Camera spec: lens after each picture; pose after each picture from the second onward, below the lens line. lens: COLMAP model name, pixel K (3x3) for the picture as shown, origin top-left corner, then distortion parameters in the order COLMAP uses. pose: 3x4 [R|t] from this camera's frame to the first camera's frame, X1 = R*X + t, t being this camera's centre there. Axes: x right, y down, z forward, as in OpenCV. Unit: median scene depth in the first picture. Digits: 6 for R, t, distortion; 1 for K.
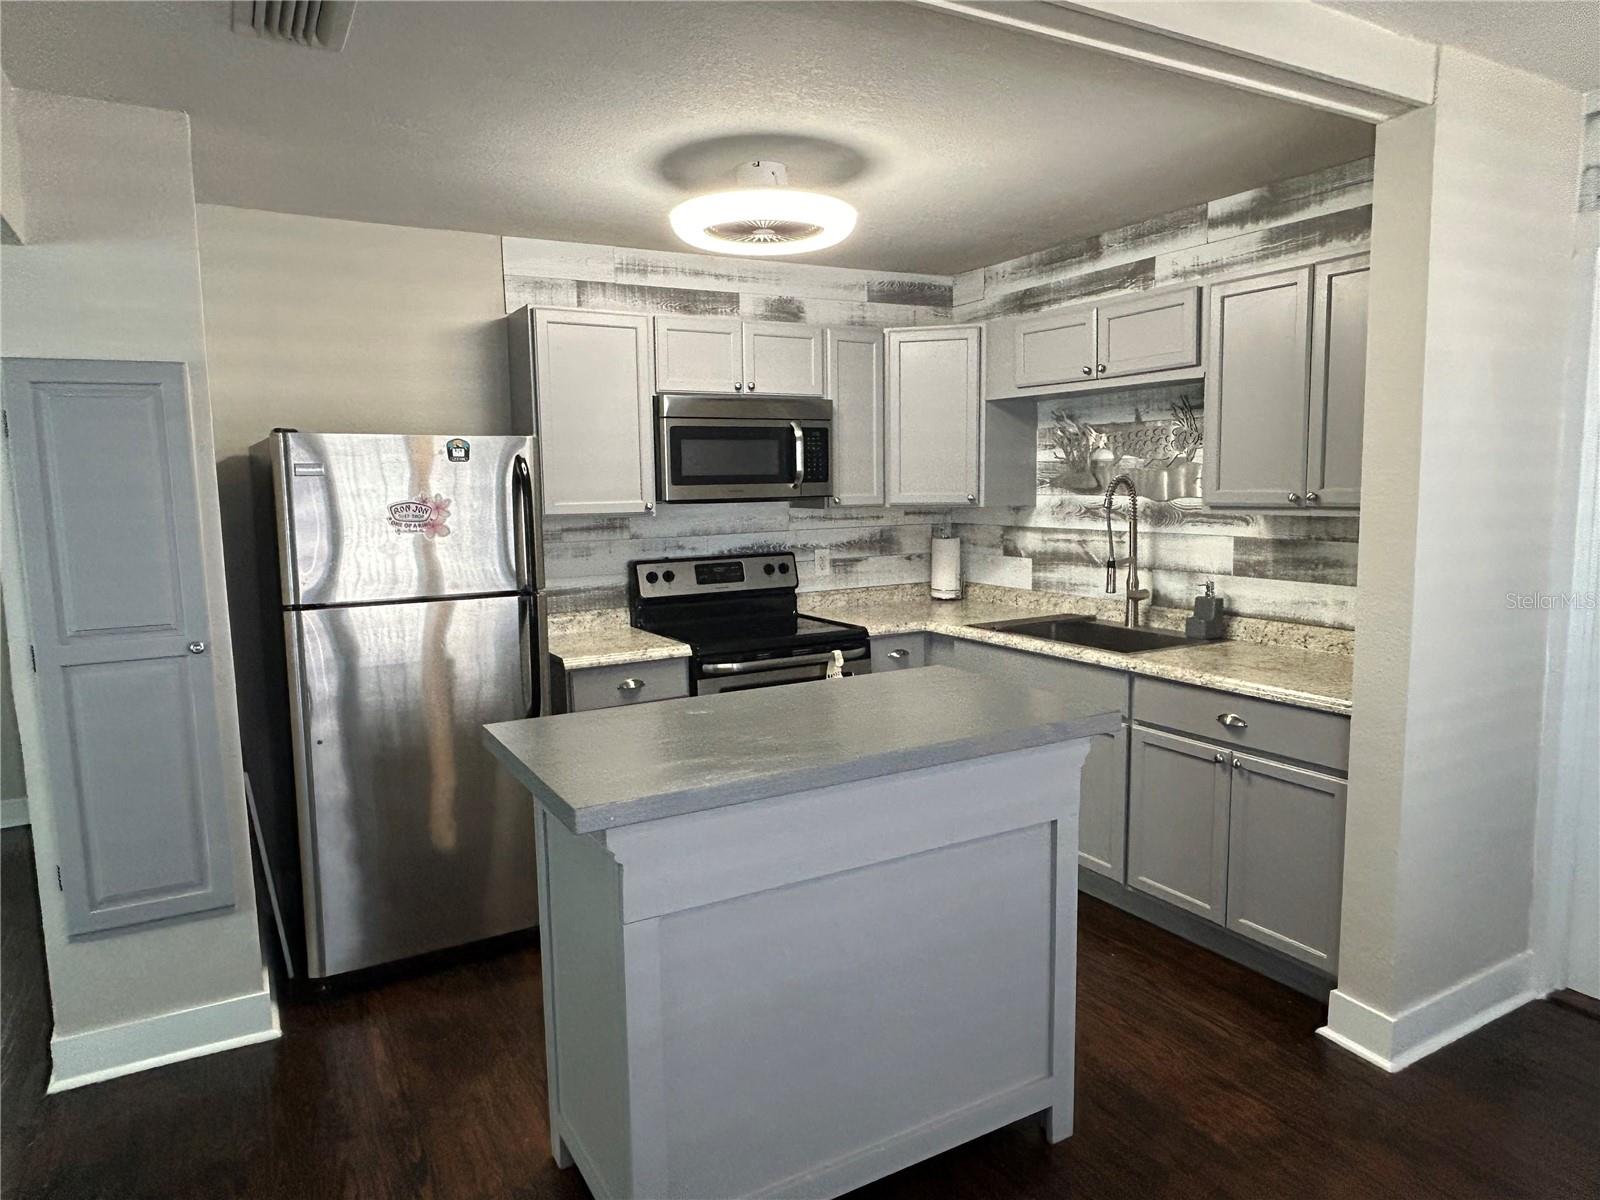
lens RADIAL K [[998.3, 0, 785.9], [0, 998.3, 596.6], [0, 0, 1]] dist [-0.003956, -0.011601]
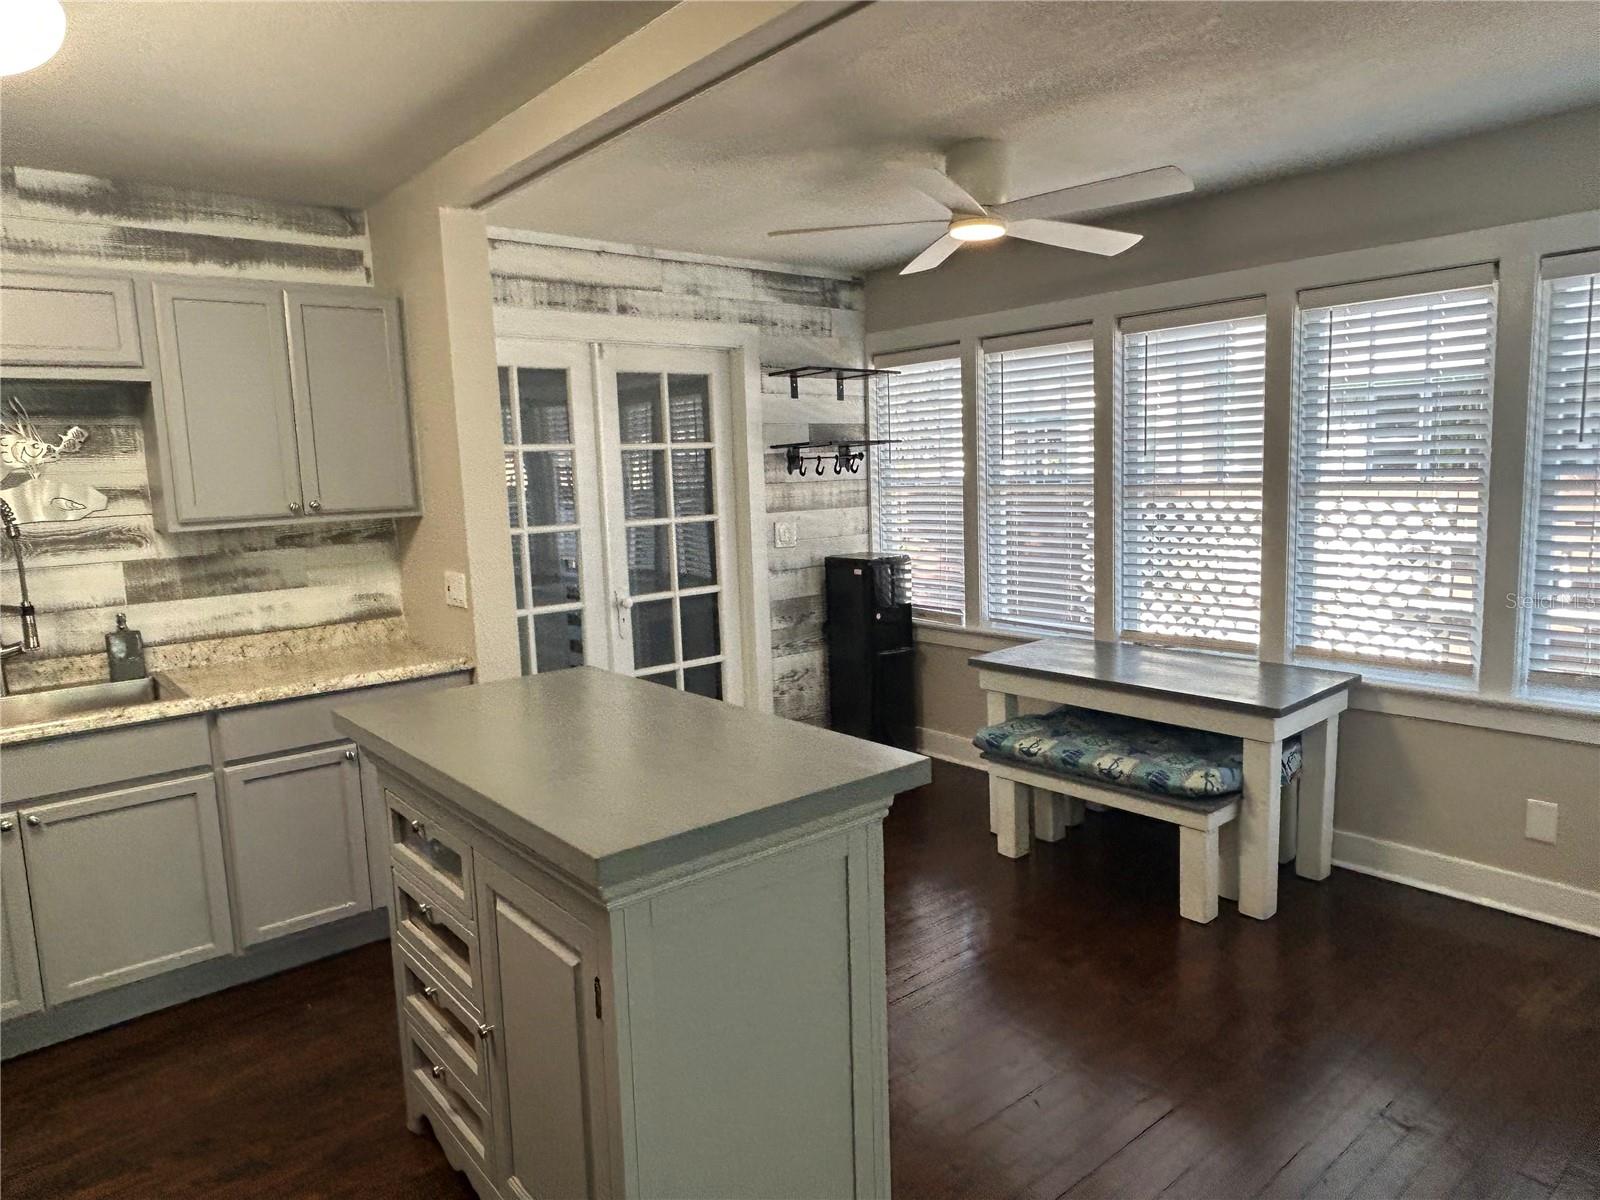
lens RADIAL K [[998.3, 0, 792.1], [0, 998.3, 593.9], [0, 0, 1]] dist [-0.003956, -0.011601]
pose [[-0.168408, -0.100189, 0.980613, -0.497866], [0.156086, 0.979560, 0.126887, -0.047957], [-0.973281, 0.174428, -0.149328, 0.522918]]
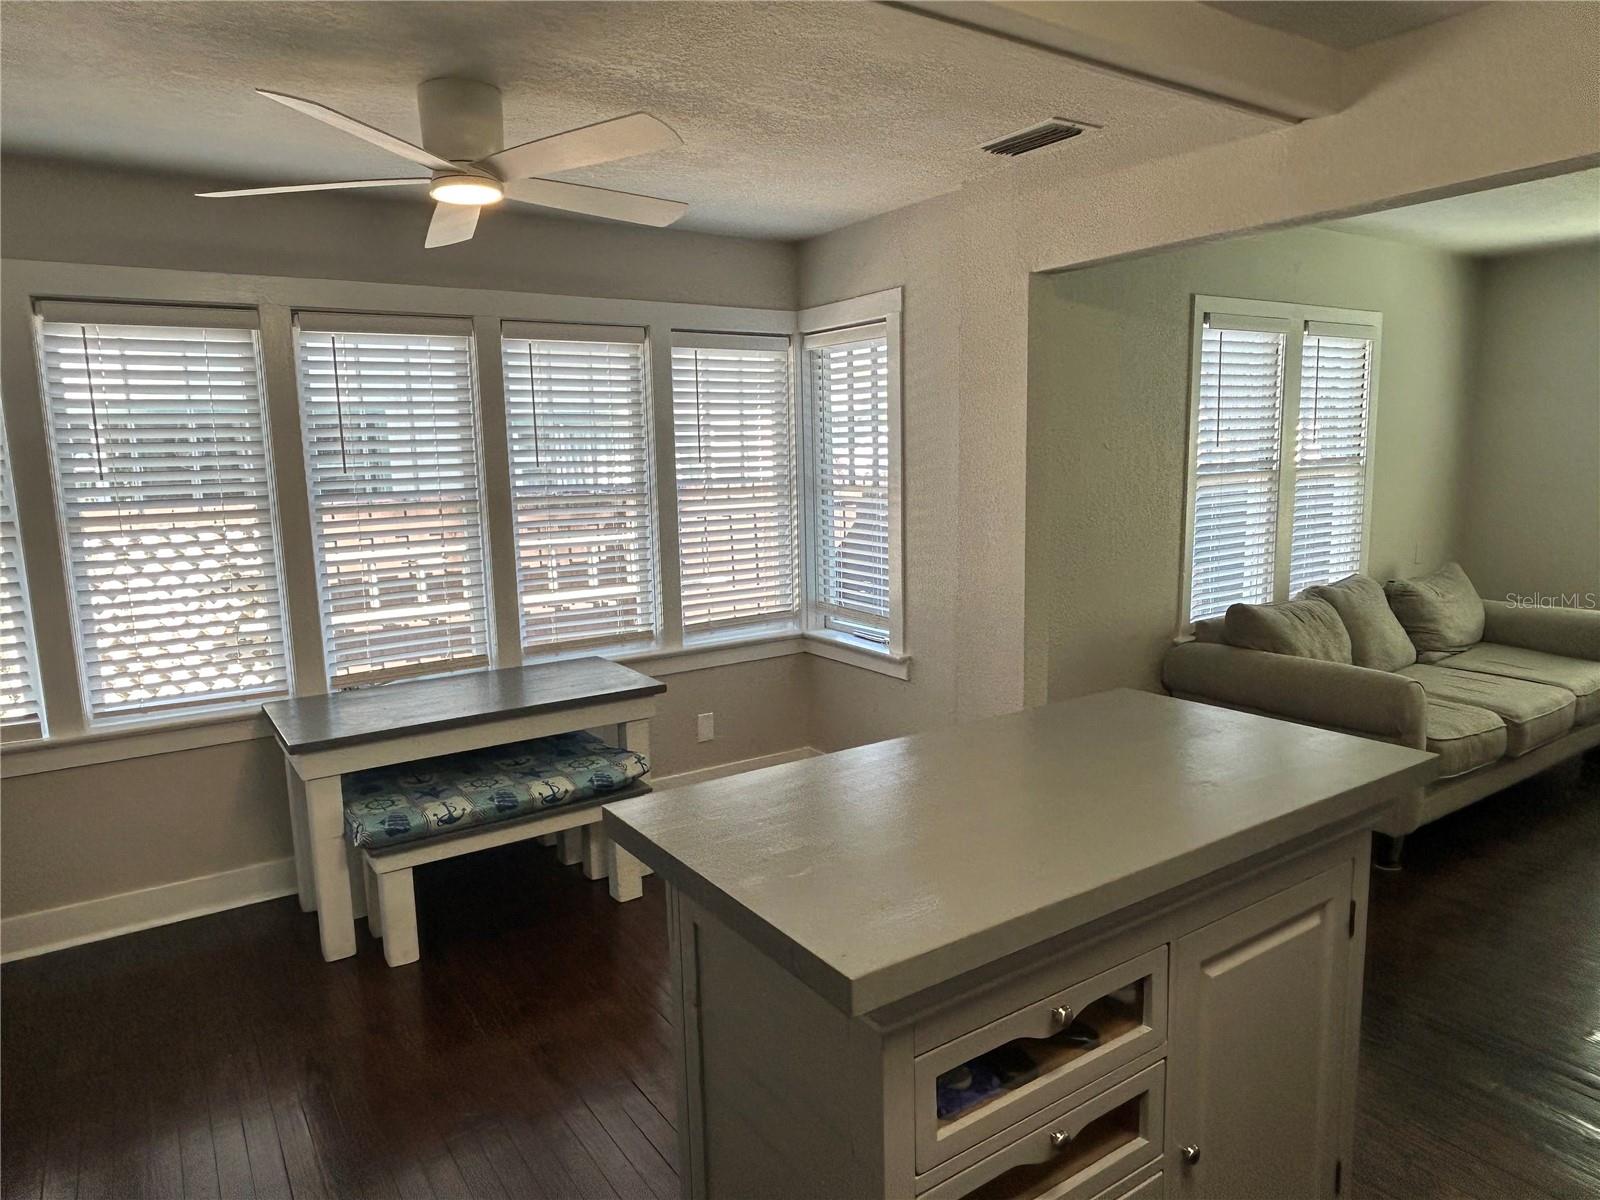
lens RADIAL K [[998.3, 0, 762.6], [0, 998.3, 596.7], [0, 0, 1]] dist [-0.003956, -0.011601]
pose [[-0.997741, 0.053309, -0.040875, 0.146371], [0.040904, 0.964787, 0.259832, -0.114494], [0.053287, 0.257573, -0.964788, 0.925799]]
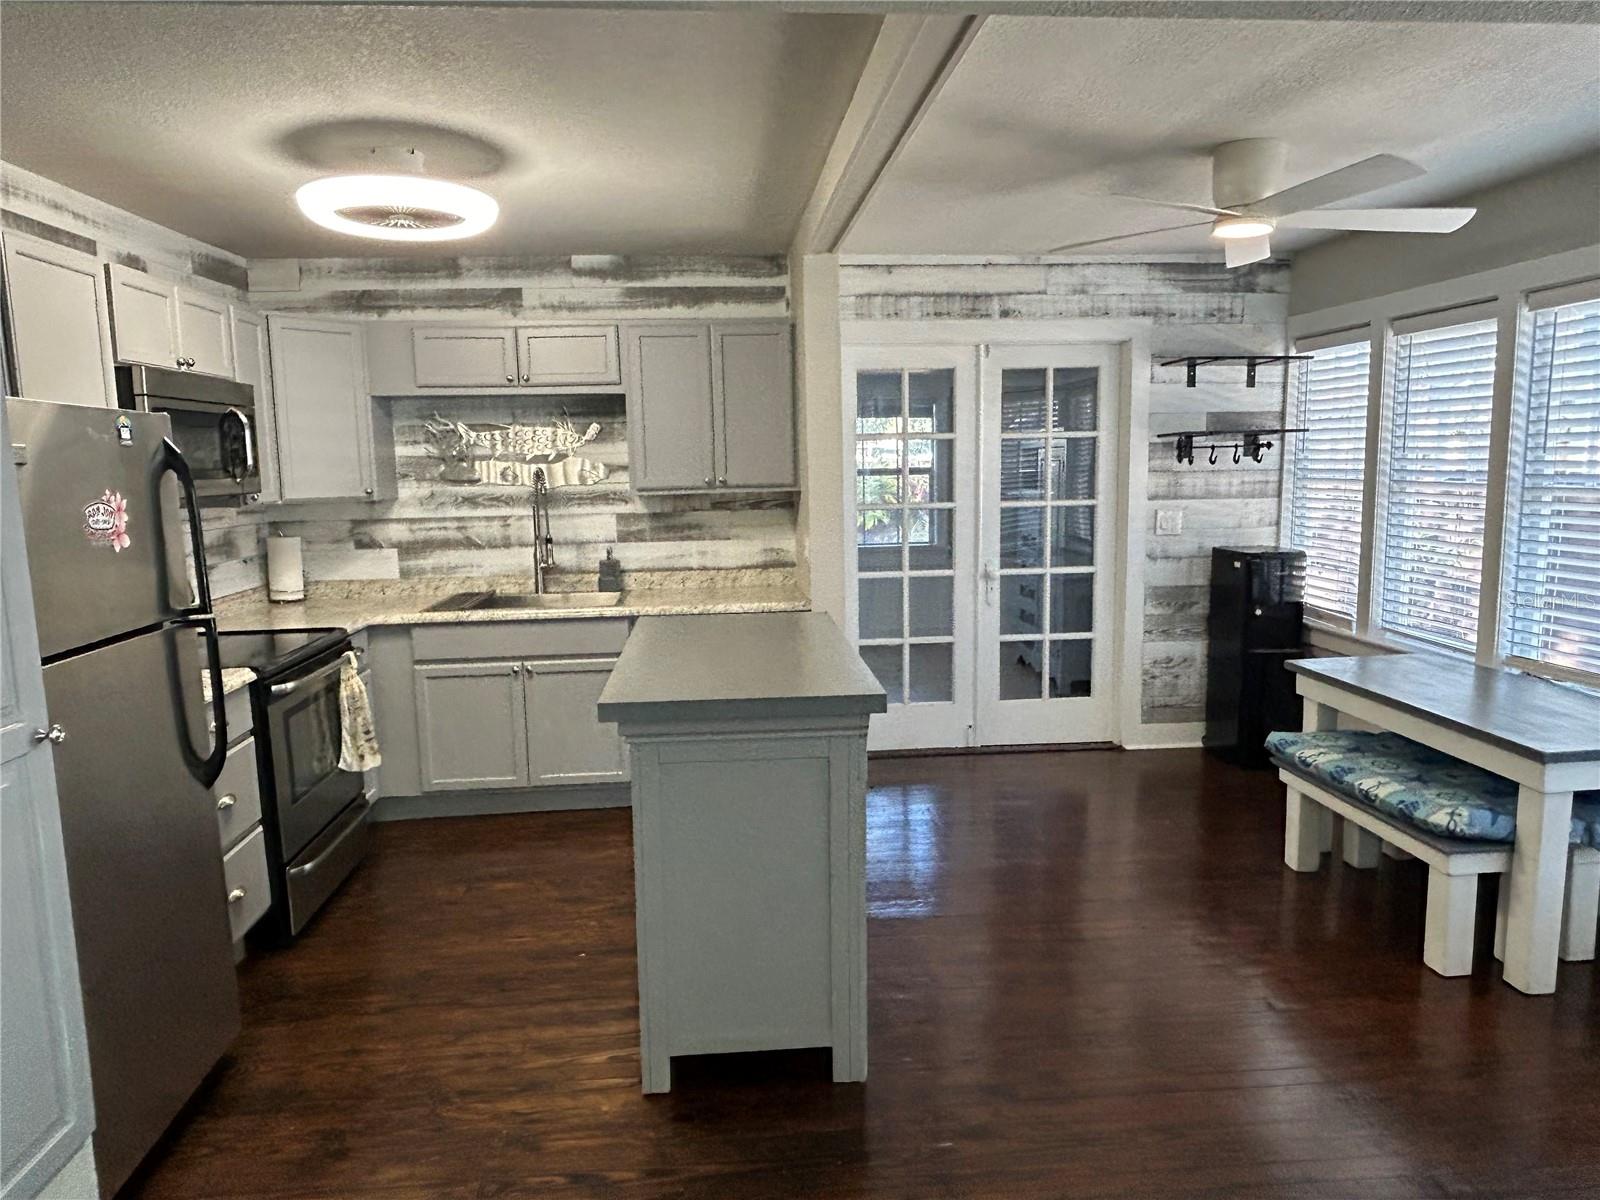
lens RADIAL K [[998.3, 0, 794.8], [0, 998.3, 592.6], [0, 0, 1]] dist [-0.003956, -0.011601]
pose [[0.429705, -0.110029, 0.896241, -0.617092], [0.118688, 0.990819, 0.064735, -0.012320], [-0.895135, 0.078556, 0.438819, 0.197729]]
